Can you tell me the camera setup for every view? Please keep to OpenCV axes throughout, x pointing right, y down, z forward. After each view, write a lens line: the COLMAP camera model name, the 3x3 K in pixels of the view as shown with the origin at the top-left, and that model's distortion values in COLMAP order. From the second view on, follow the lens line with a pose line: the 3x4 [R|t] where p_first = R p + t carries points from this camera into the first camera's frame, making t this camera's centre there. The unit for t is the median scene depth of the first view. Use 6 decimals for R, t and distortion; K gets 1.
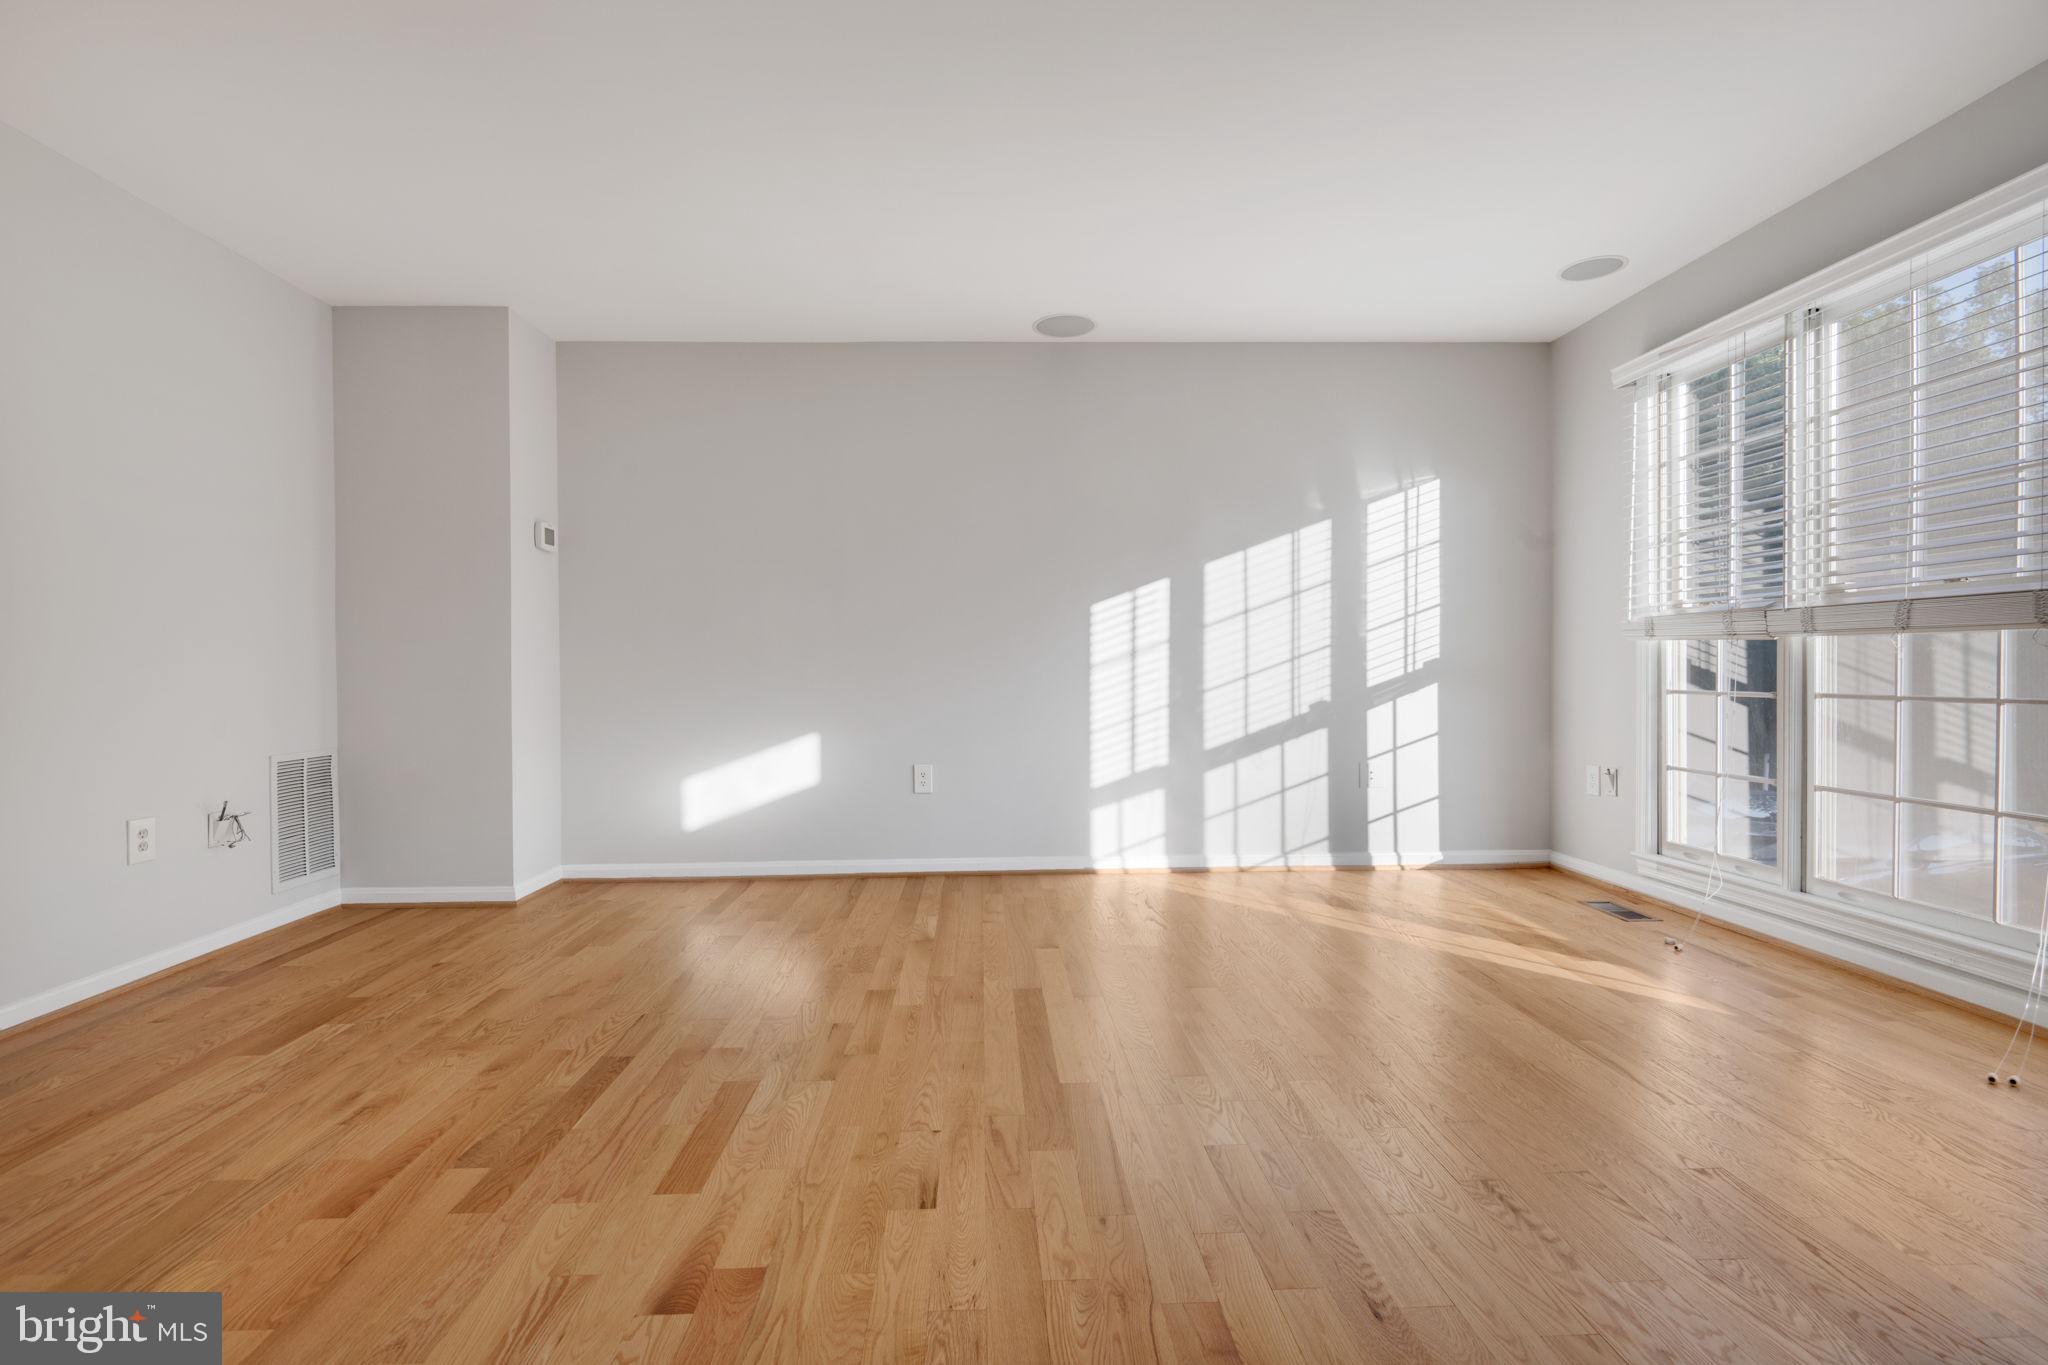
lens RADIAL K [[943.6, 0, 1024.0], [0, 943.6, 682.5], [0, 0, 1]] dist [0.002935, -0.008065]
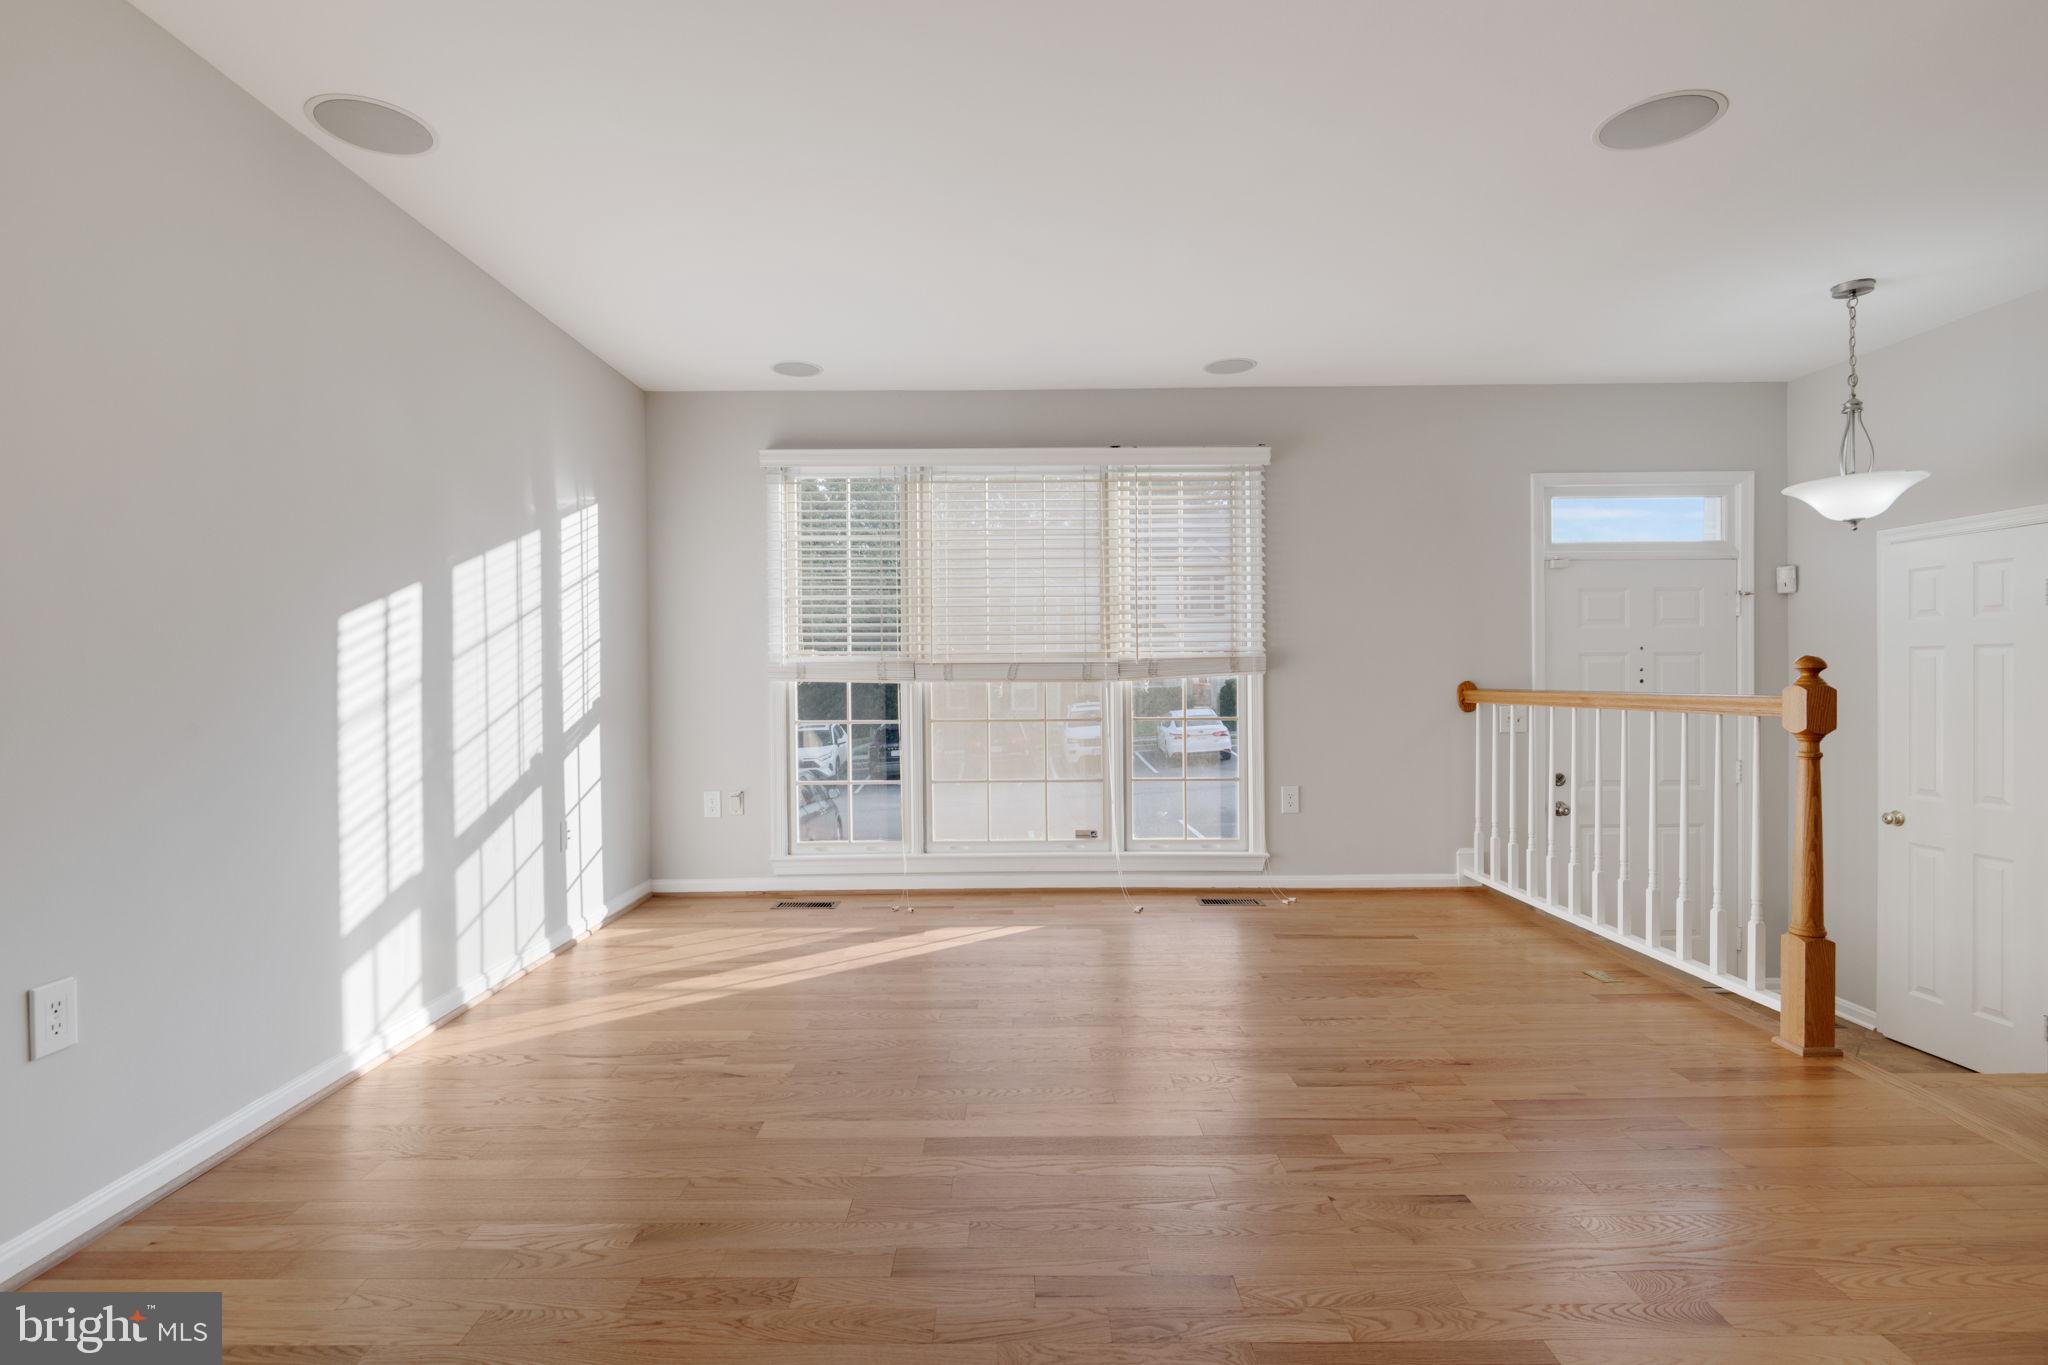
lens RADIAL K [[943.6, 0, 1024.0], [0, 943.6, 682.5], [0, 0, 1]] dist [0.002935, -0.008065]
pose [[0.038470, -0.002144, 0.999257, -0.482160], [0.021281, 0.999773, 0.001326, -0.034042], [-0.999033, 0.021214, 0.038507, 0.560298]]
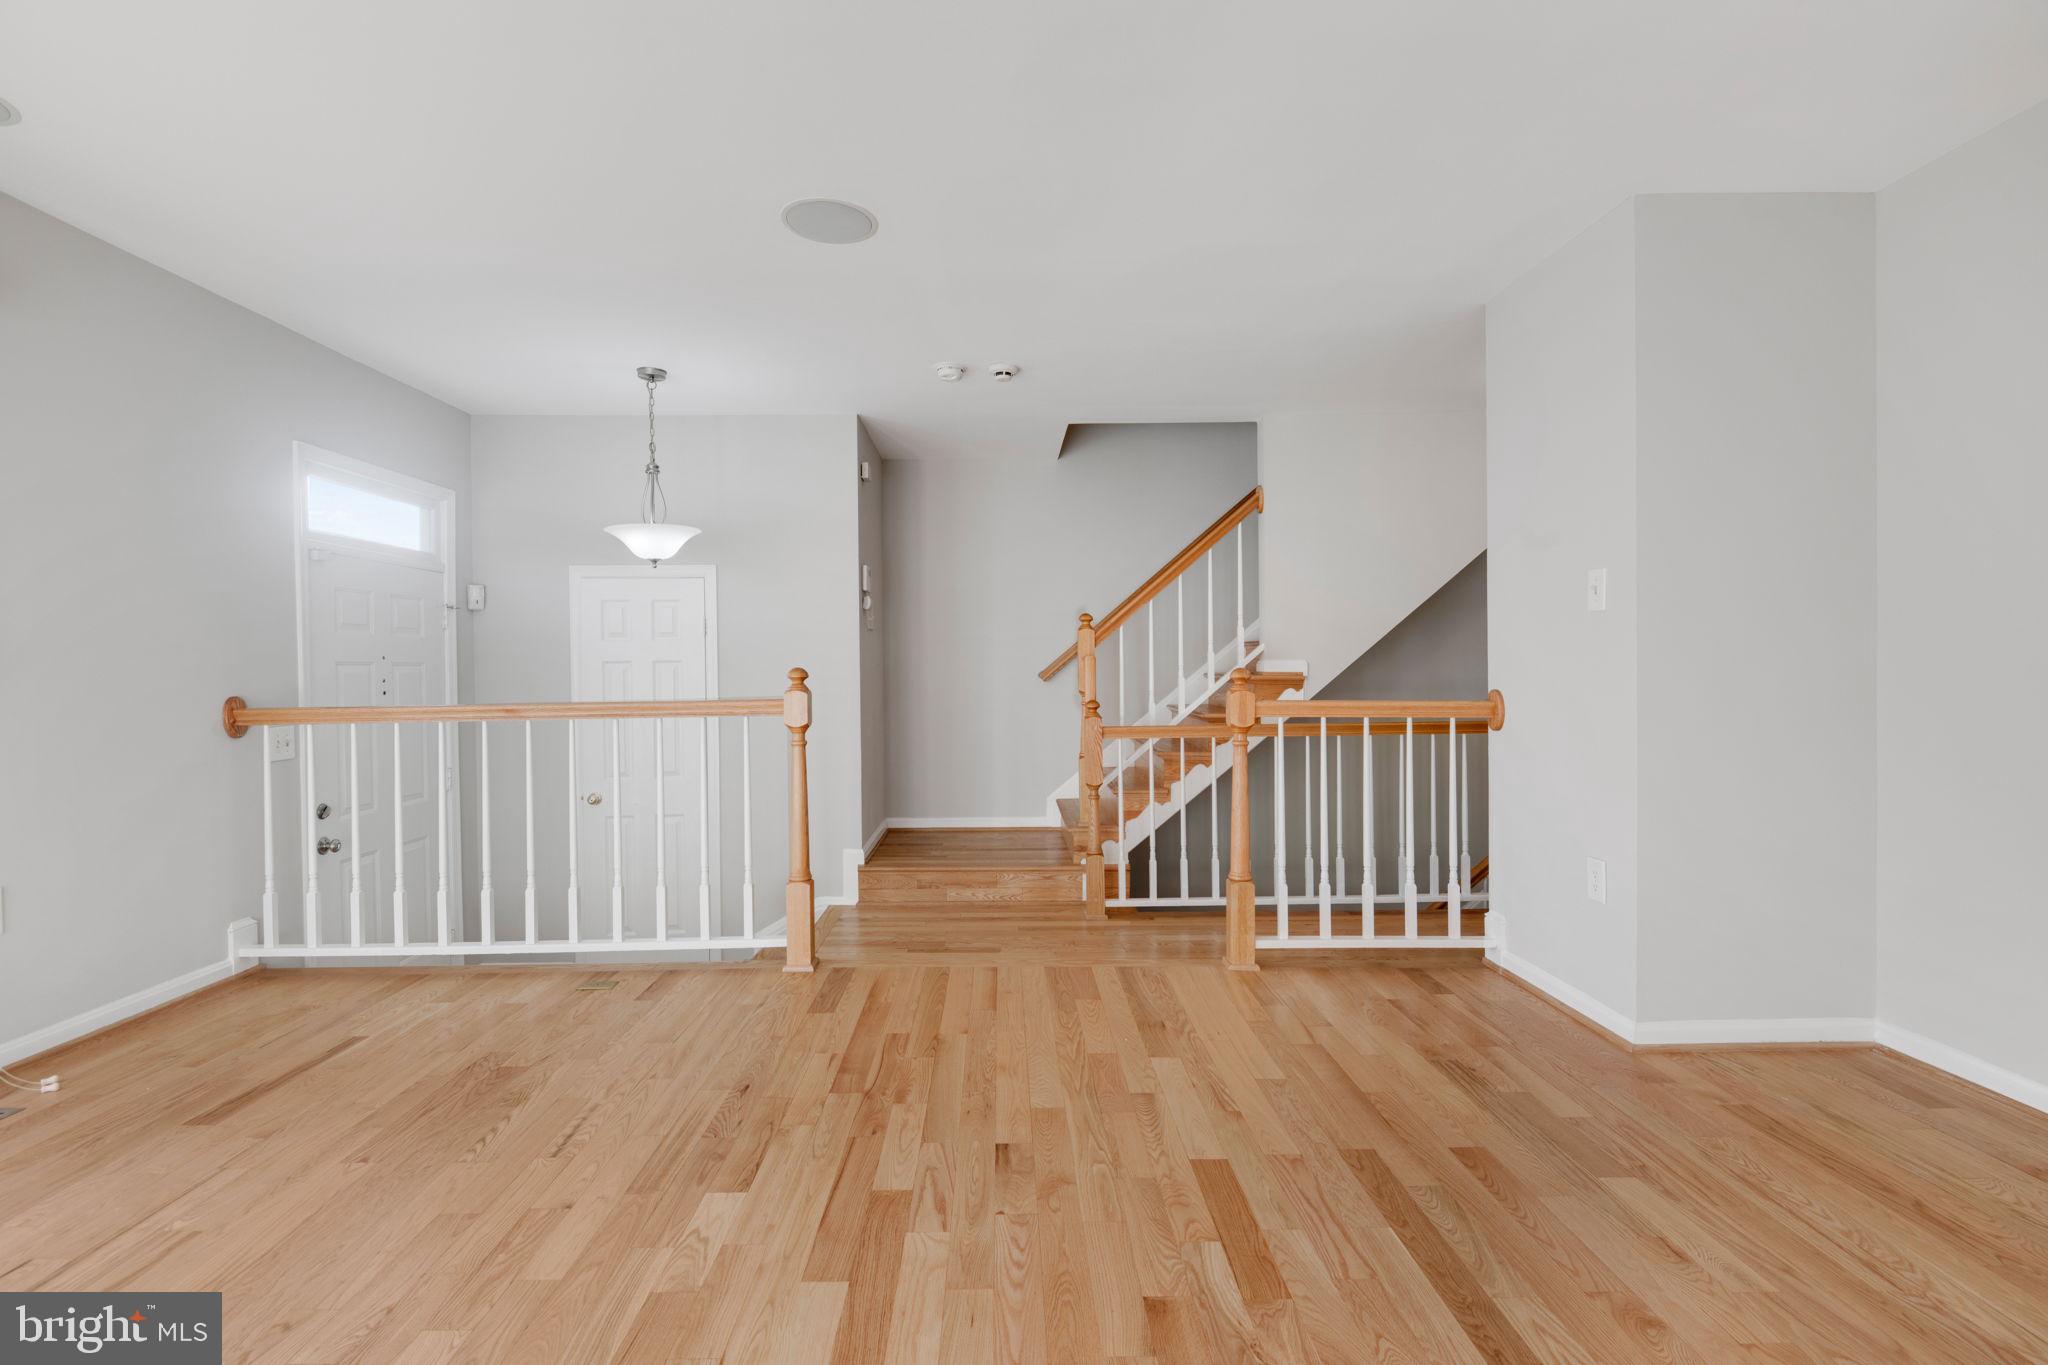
lens RADIAL K [[934.7, 0, 991.1], [0, 934.7, 683.1], [0, 0, 1]] dist [0.000292, -0.007789]
pose [[-0.998506, 0.016613, 0.052057, -0.062281], [0.017965, 0.999510, 0.025619, -0.043876], [-0.051606, 0.026516, -0.998315, 0.859291]]
